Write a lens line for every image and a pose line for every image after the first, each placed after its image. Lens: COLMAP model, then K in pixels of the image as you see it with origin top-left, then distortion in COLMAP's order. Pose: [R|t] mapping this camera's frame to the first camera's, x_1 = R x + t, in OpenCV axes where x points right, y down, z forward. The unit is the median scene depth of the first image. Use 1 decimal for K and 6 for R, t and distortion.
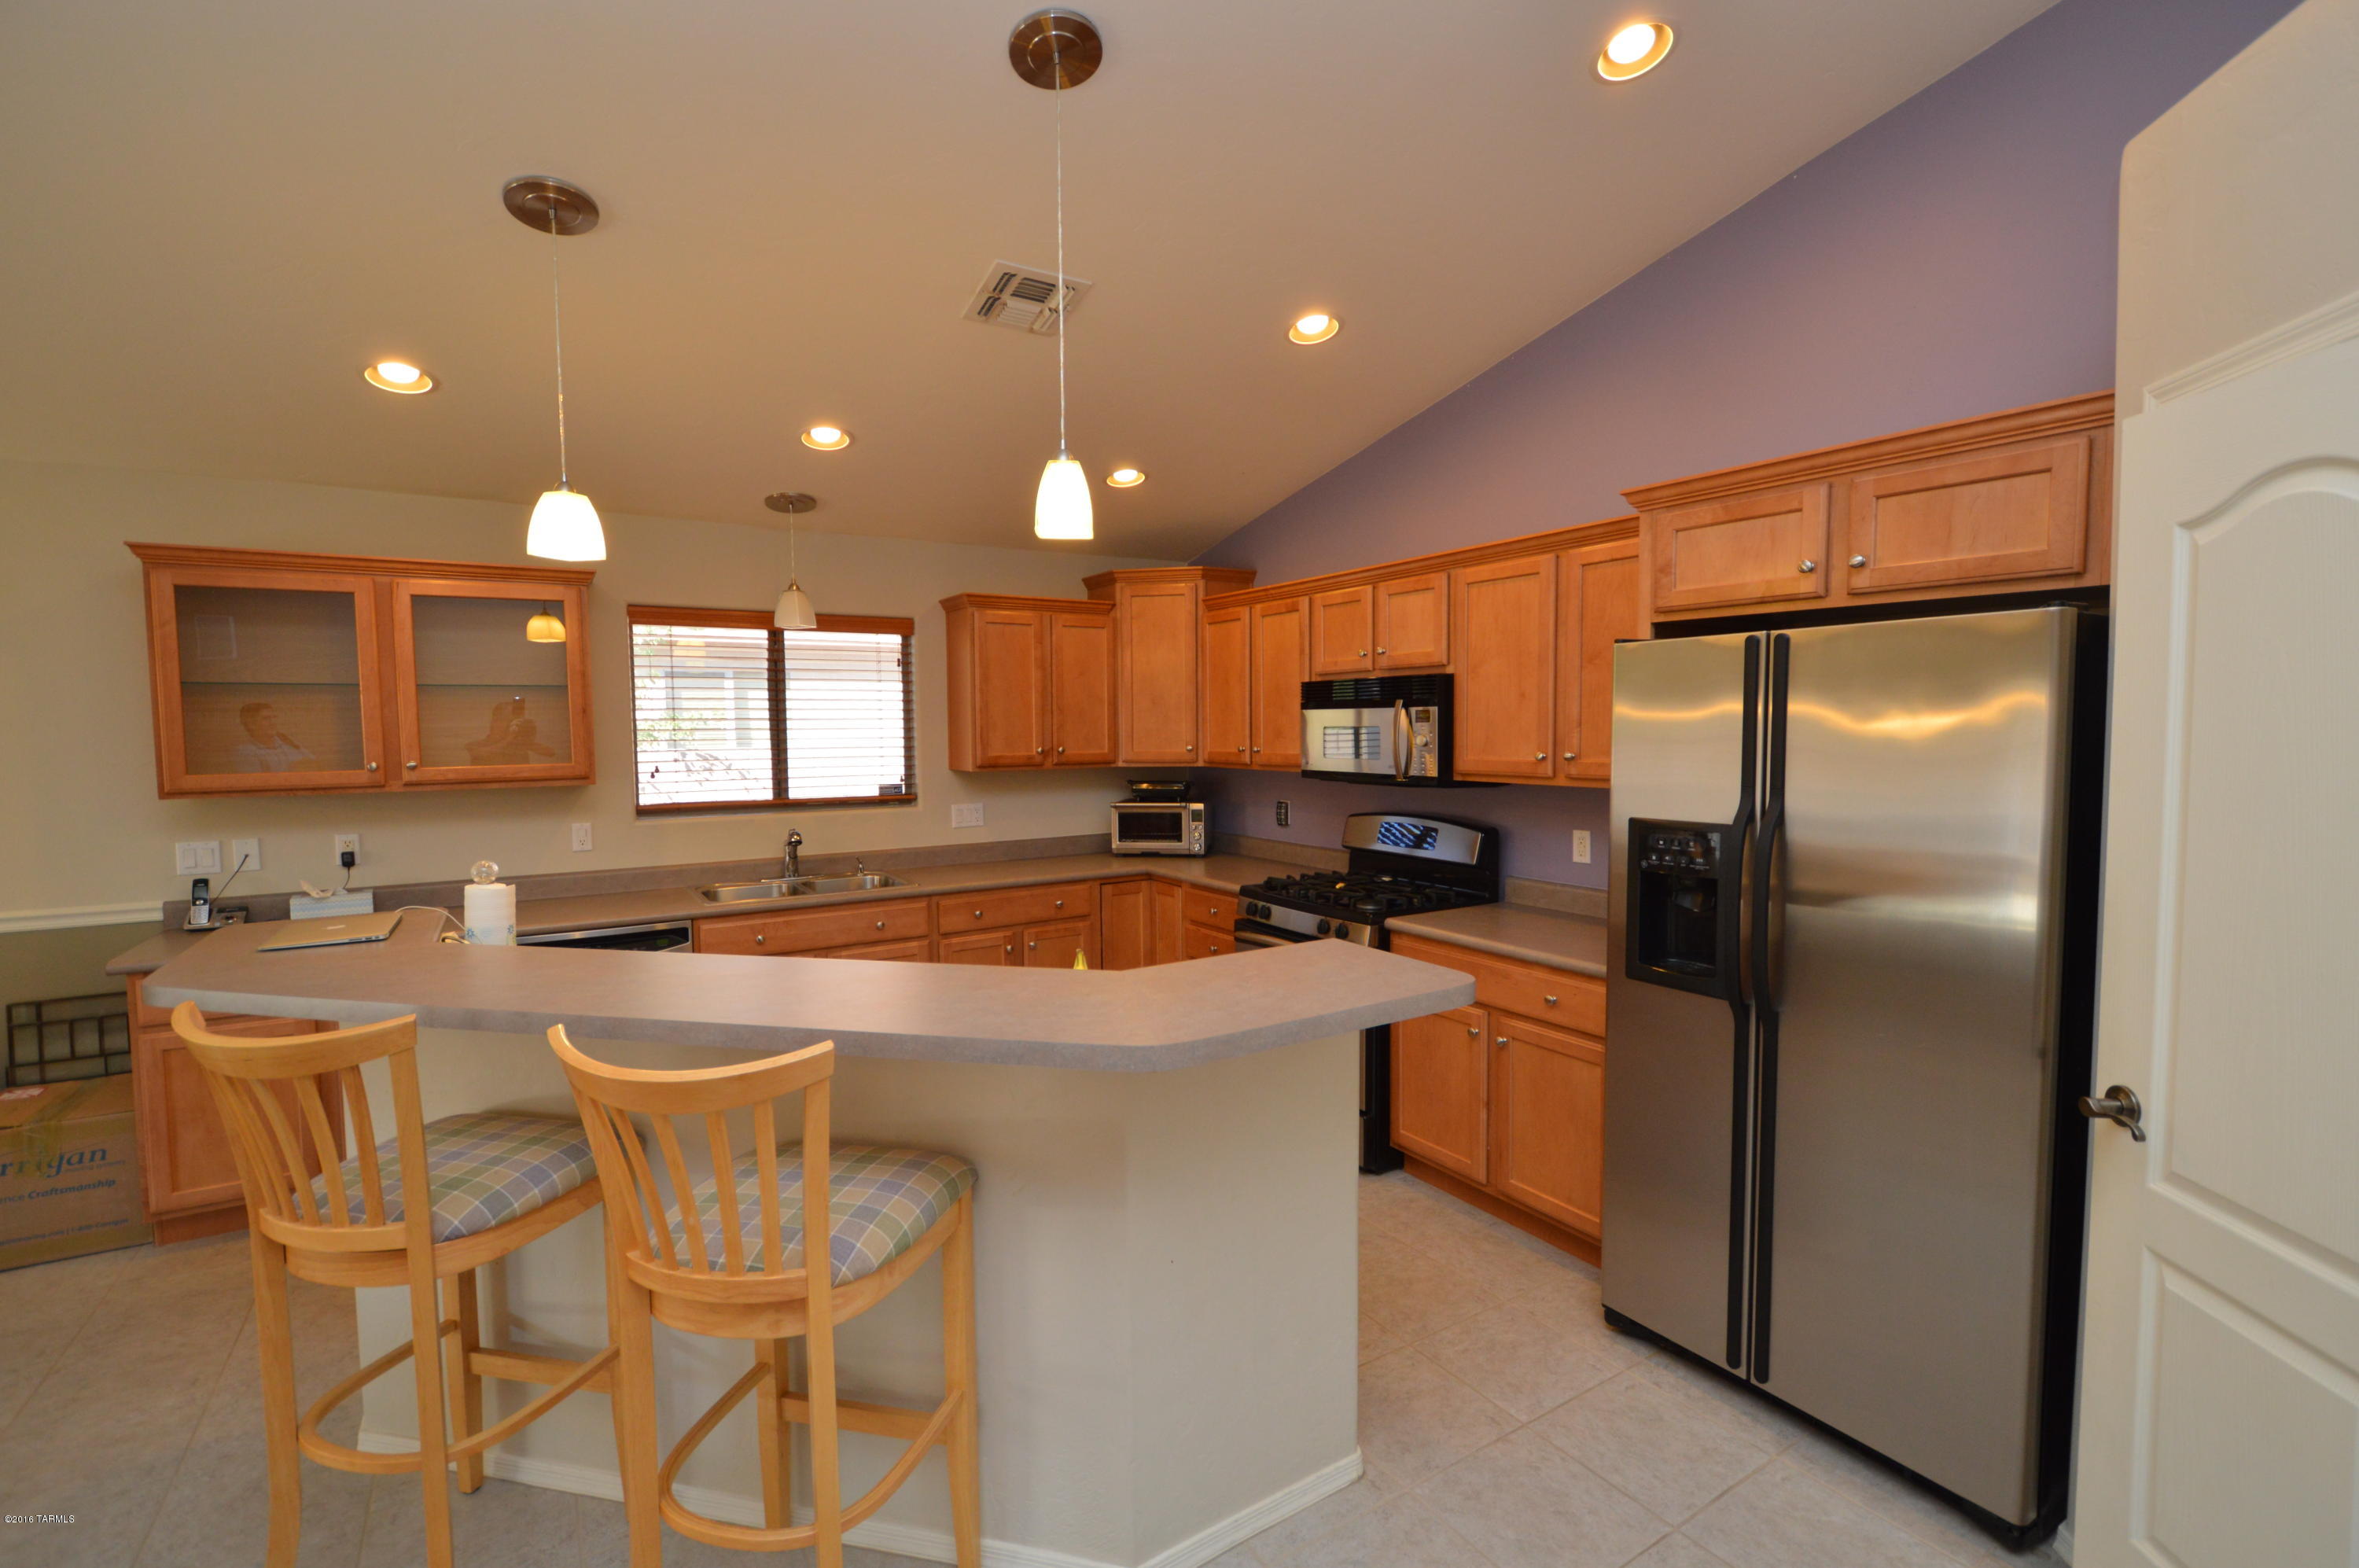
lens RADIAL K [[1046.3, 0, 1179.5], [0, 1046.3, 784.0], [0, 0, 1]] dist [0.001171, 0.000091]
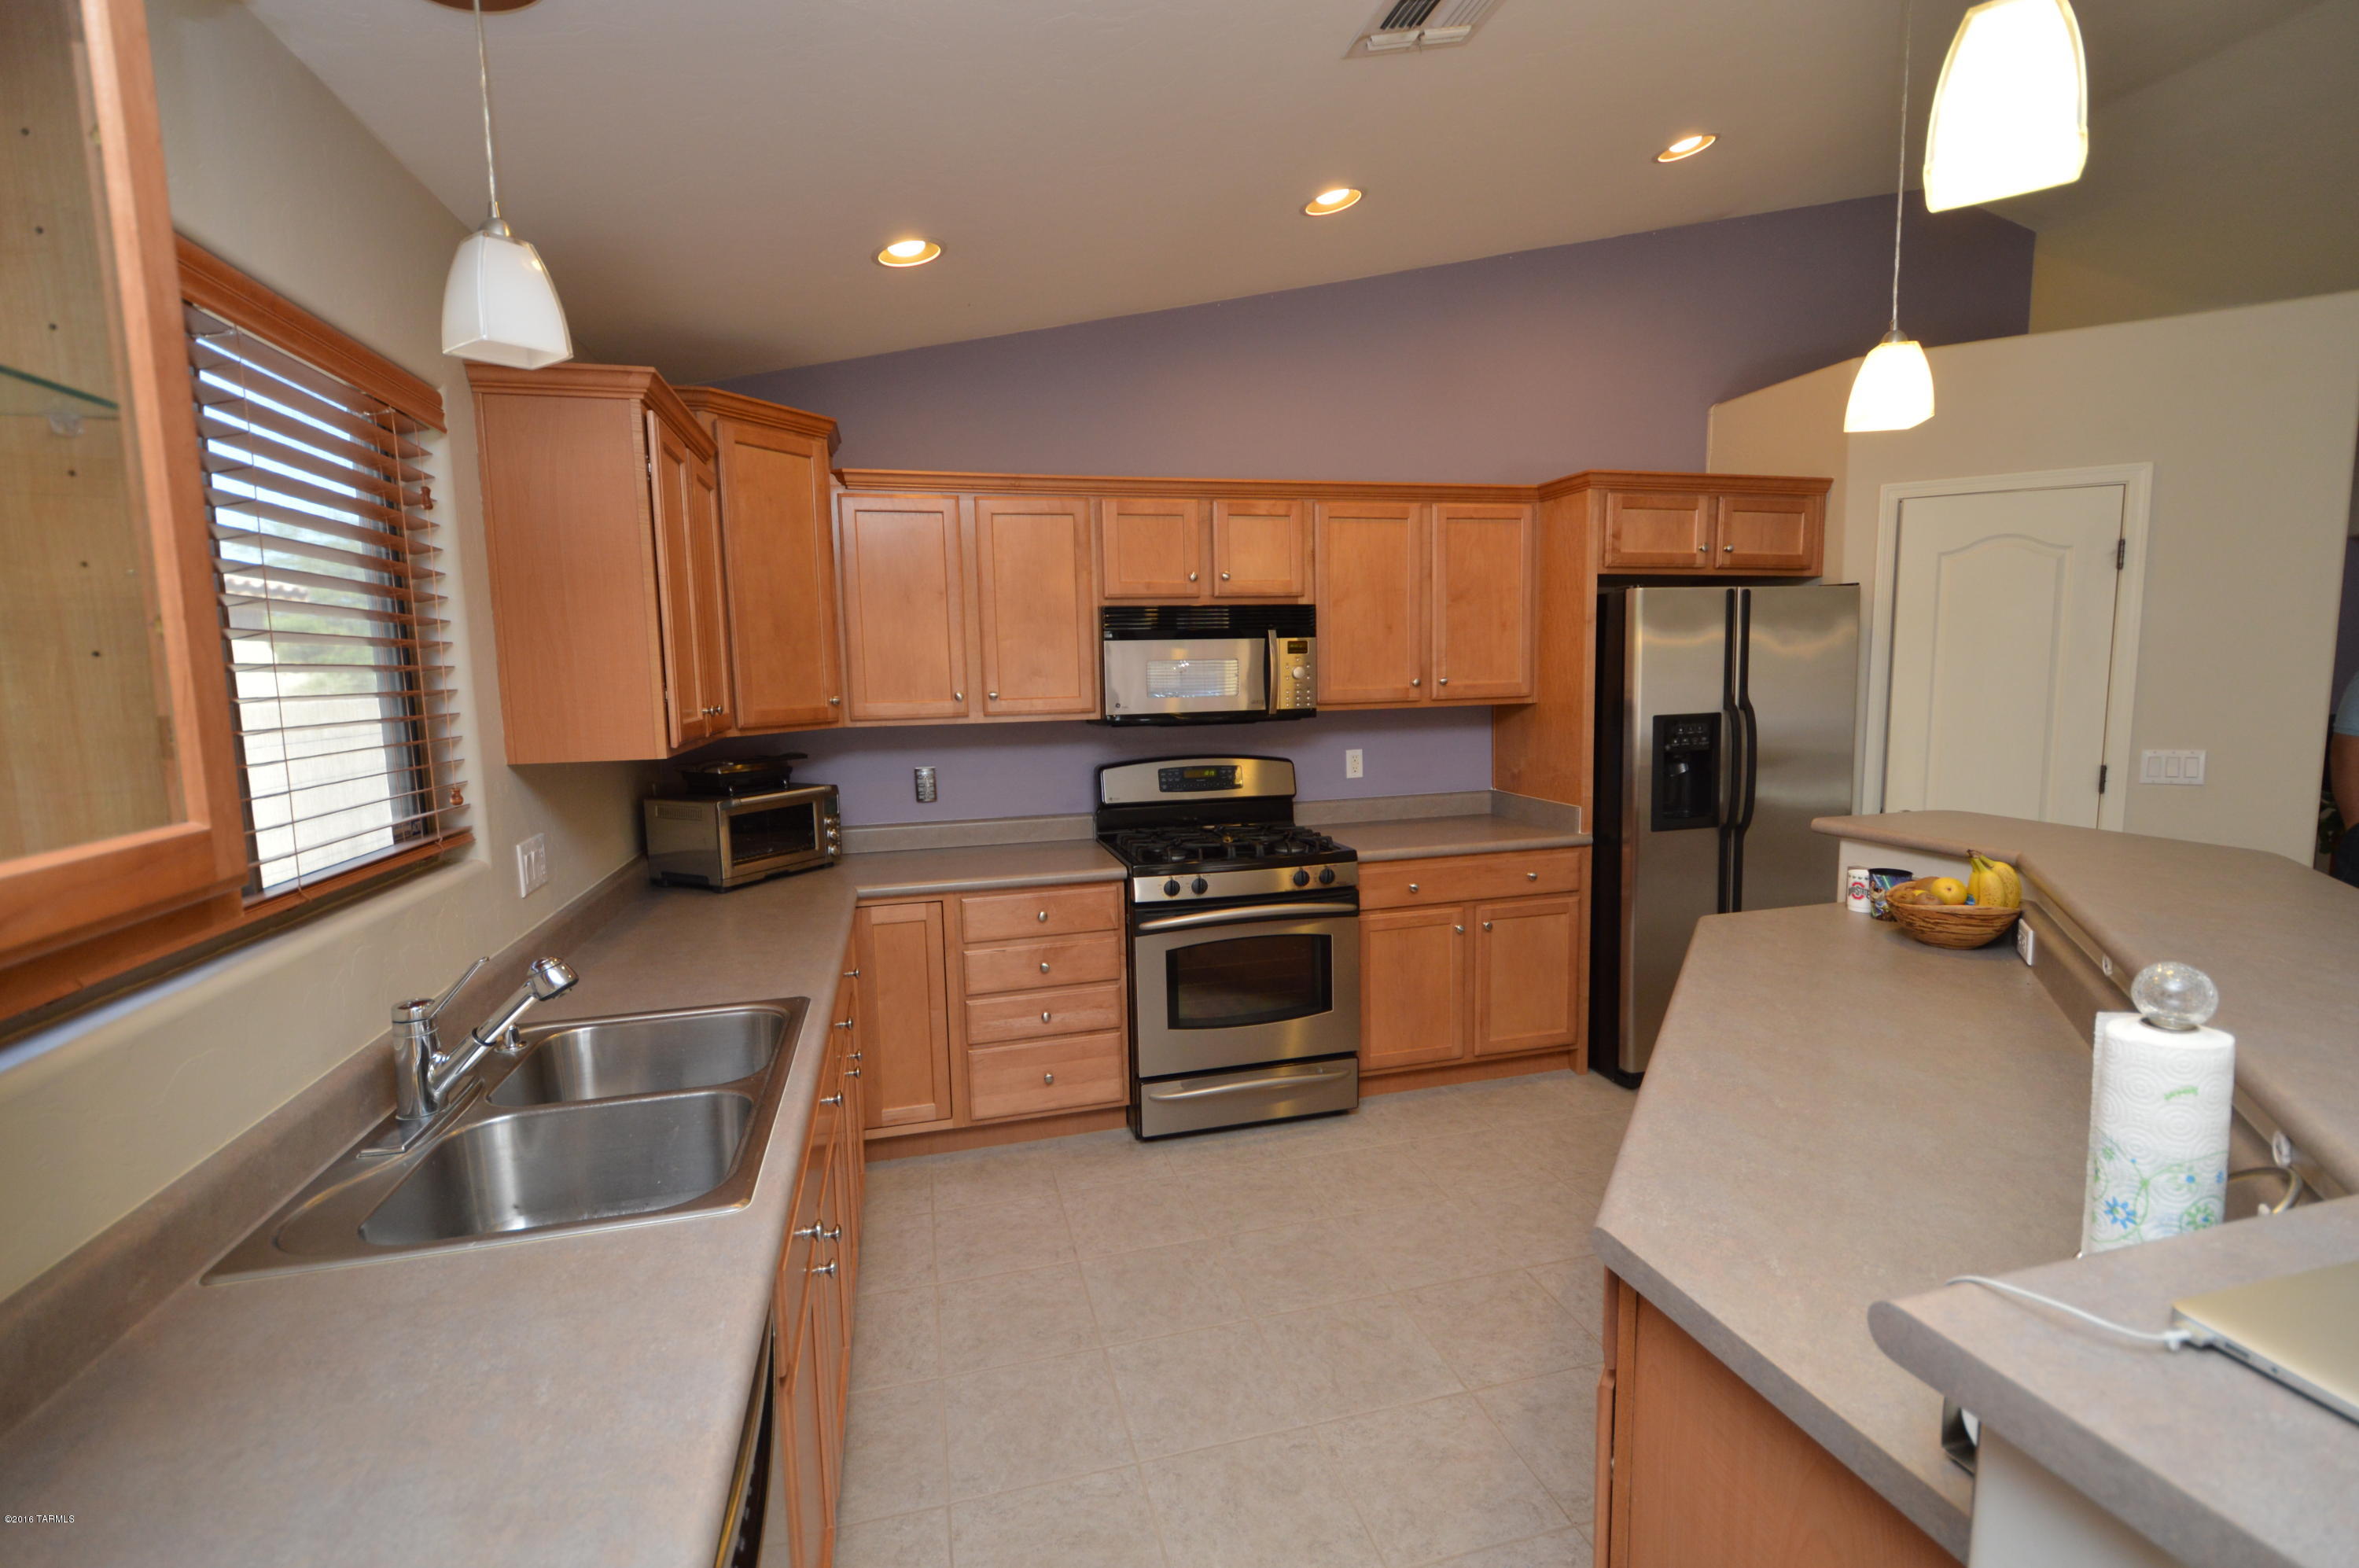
lens RADIAL K [[1046.3, 0, 1179.5], [0, 1046.3, 784.0], [0, 0, 1]] dist [0.001171, 0.000091]
pose [[0.316861, -0.110434, 0.942021, -0.764873], [0.075555, 0.992981, 0.090994, -0.036759], [-0.945458, 0.042342, 0.322980, 0.817675]]
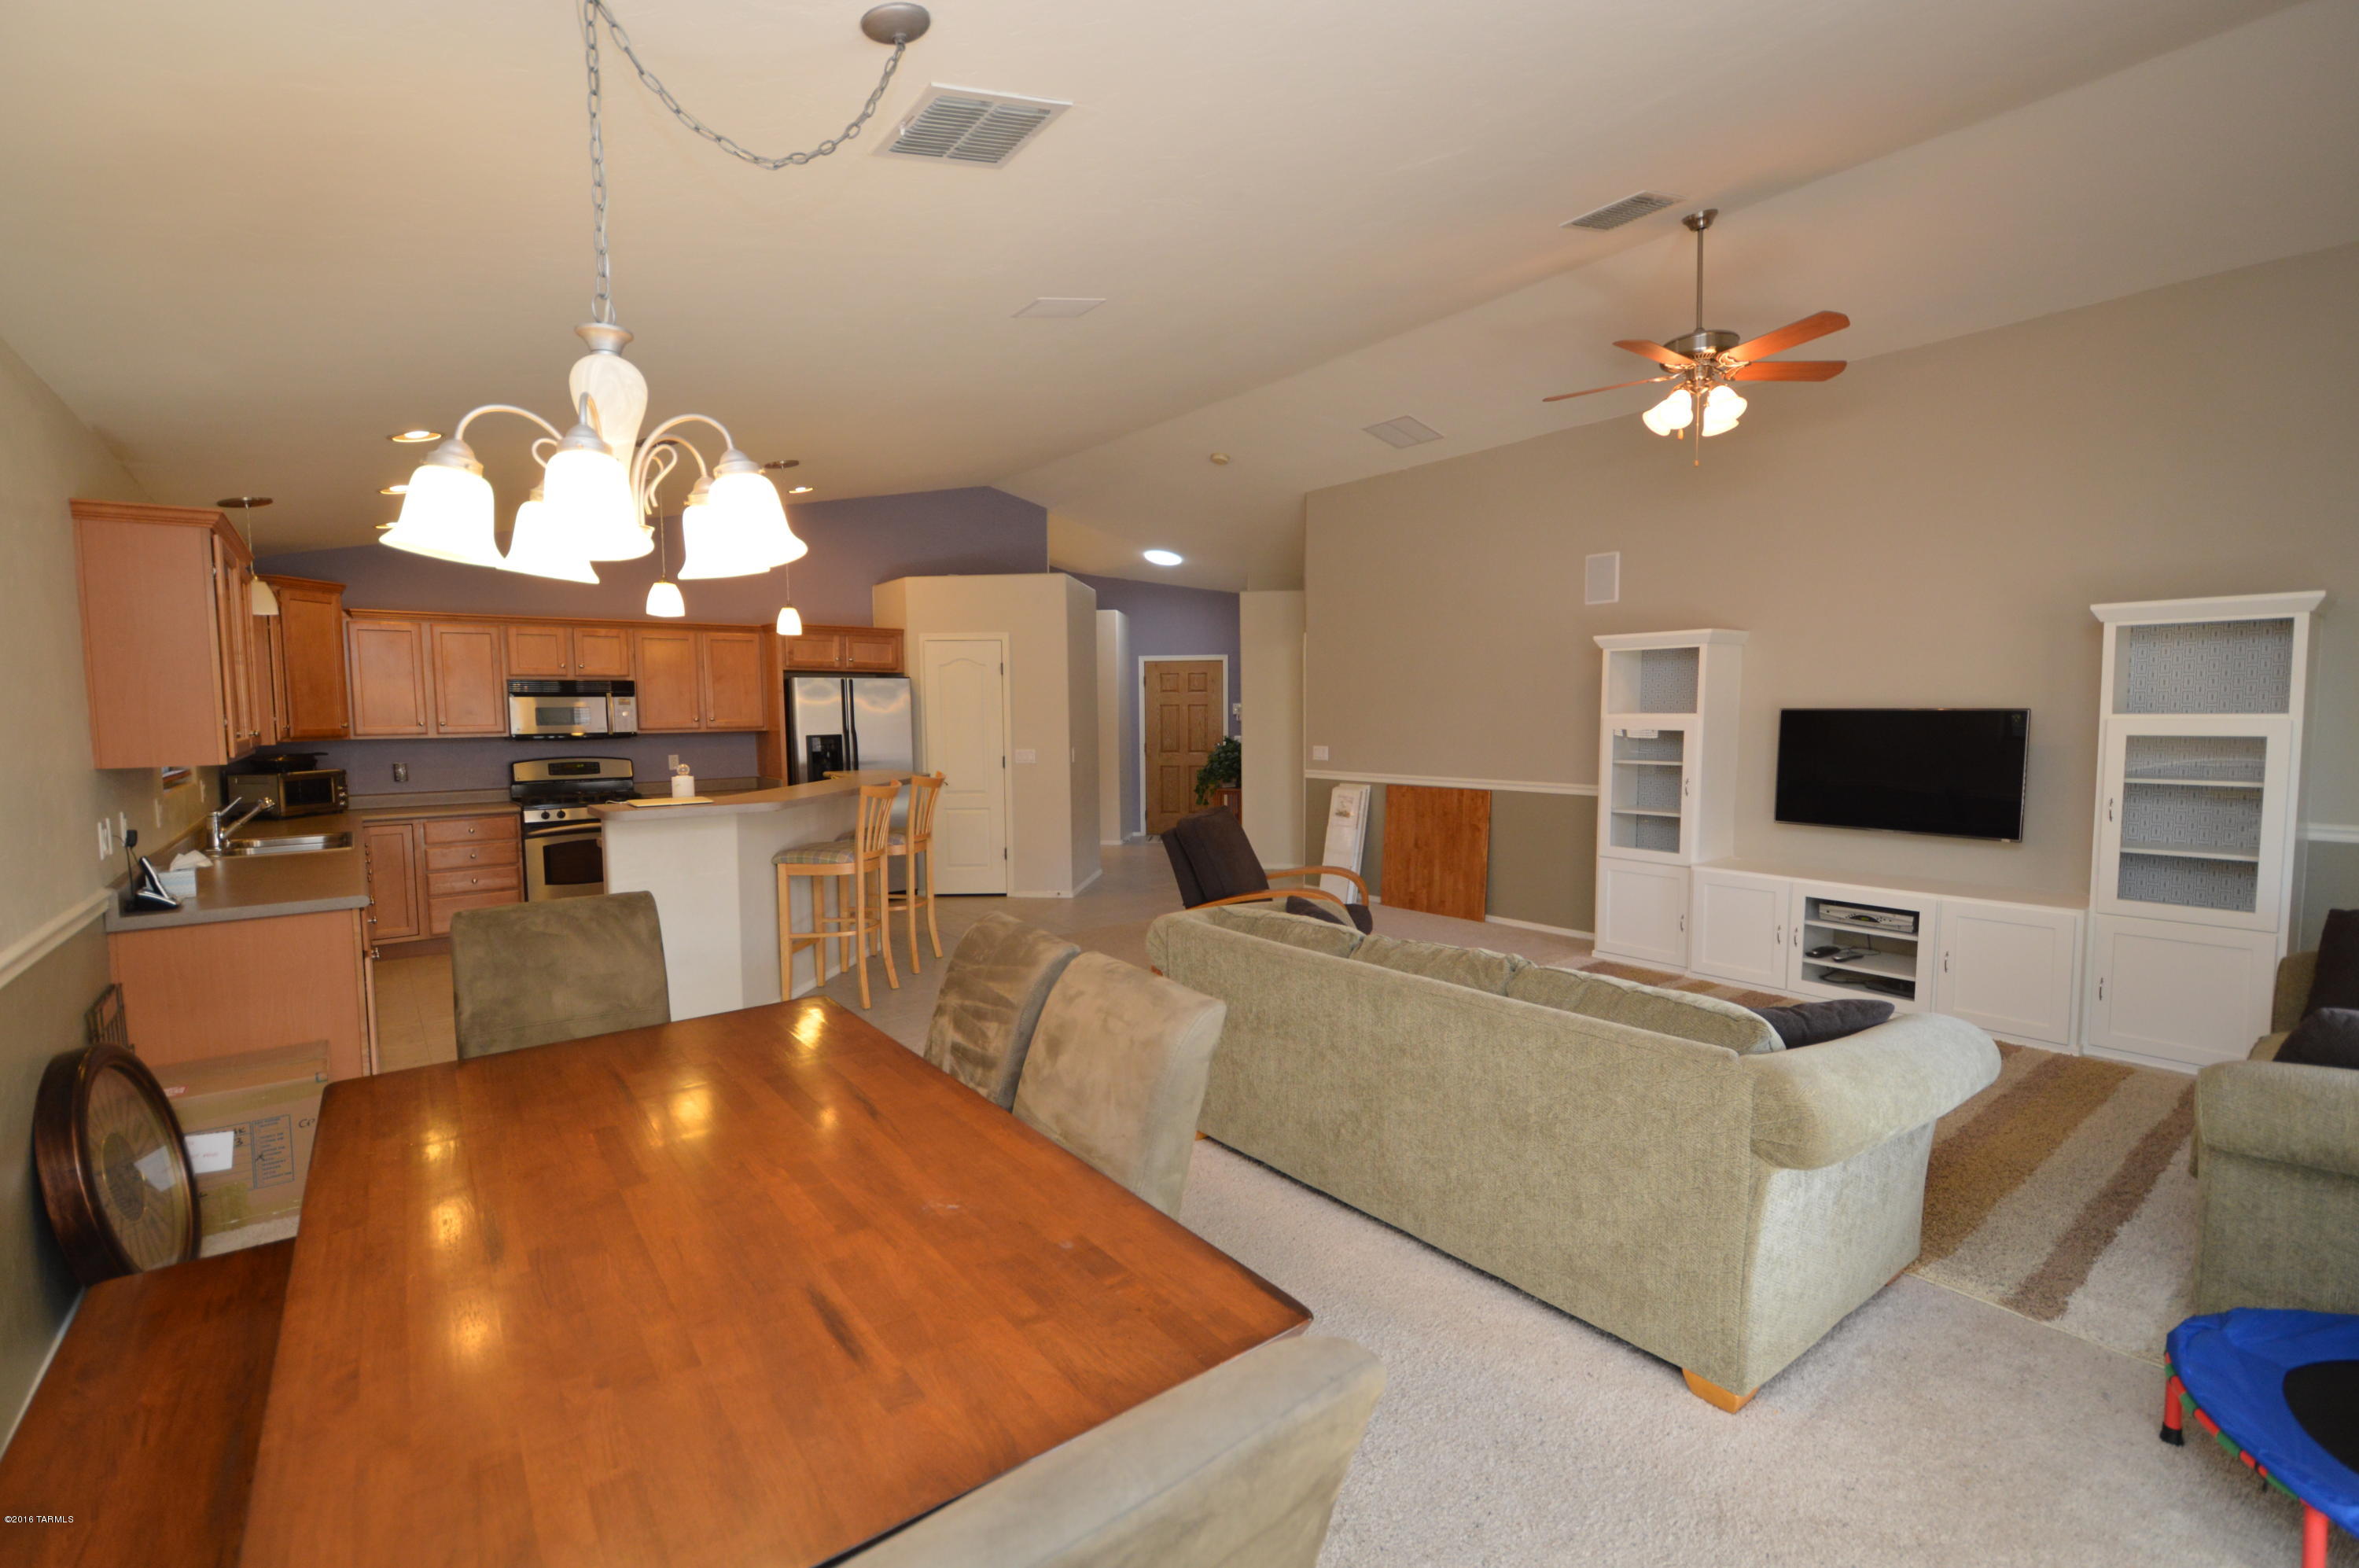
lens RADIAL K [[1046.3, 0, 1179.5], [0, 1046.3, 784.0], [0, 0, 1]] dist [0.001171, 0.000091]
pose [[-0.095956, -0.066157, 0.993185, -1.902230], [0.069143, 0.994936, 0.072954, 0.018171], [-0.992981, 0.075672, -0.090896, 0.154160]]
